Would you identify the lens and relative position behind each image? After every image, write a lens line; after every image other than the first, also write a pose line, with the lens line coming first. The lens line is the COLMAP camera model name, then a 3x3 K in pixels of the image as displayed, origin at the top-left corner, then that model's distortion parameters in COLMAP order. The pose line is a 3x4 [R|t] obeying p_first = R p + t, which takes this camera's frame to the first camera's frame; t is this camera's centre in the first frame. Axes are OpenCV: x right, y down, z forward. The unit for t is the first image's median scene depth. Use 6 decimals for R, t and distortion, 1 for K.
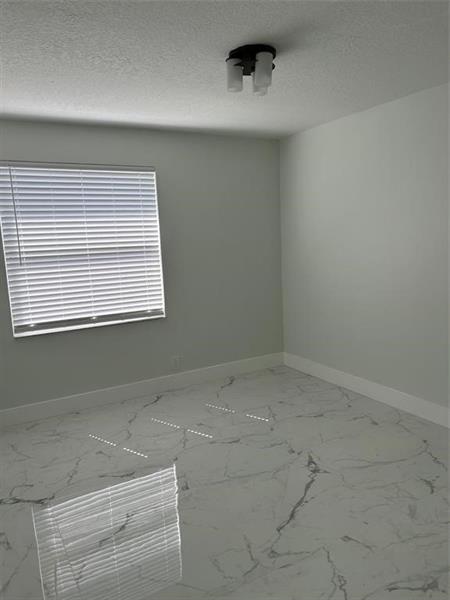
lens RADIAL K [[411.9, 0, 225.0], [0, 411.9, 300.0], [0, 0, 1]] dist [-0.006535, -0.002747]
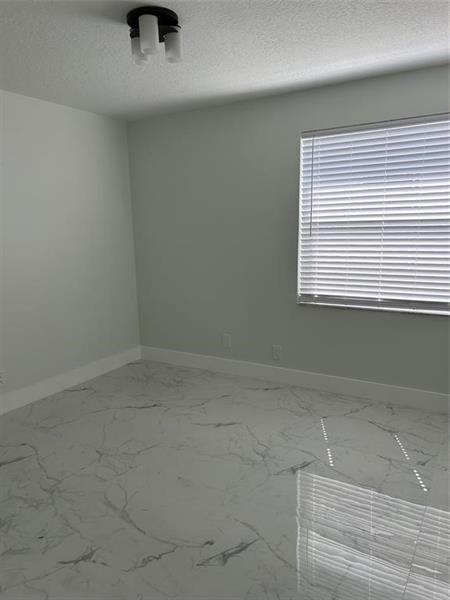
lens RADIAL K [[456.7, 0, 225.0], [0, 456.7, 300.0], [0, 0, 1]] dist [0.009378, 0.003799]
pose [[0.519258, 0.173752, -0.836769, 0.373717], [-0.124027, 0.984070, 0.127374, -0.045089], [0.845570, 0.037642, 0.532536, 0.226885]]
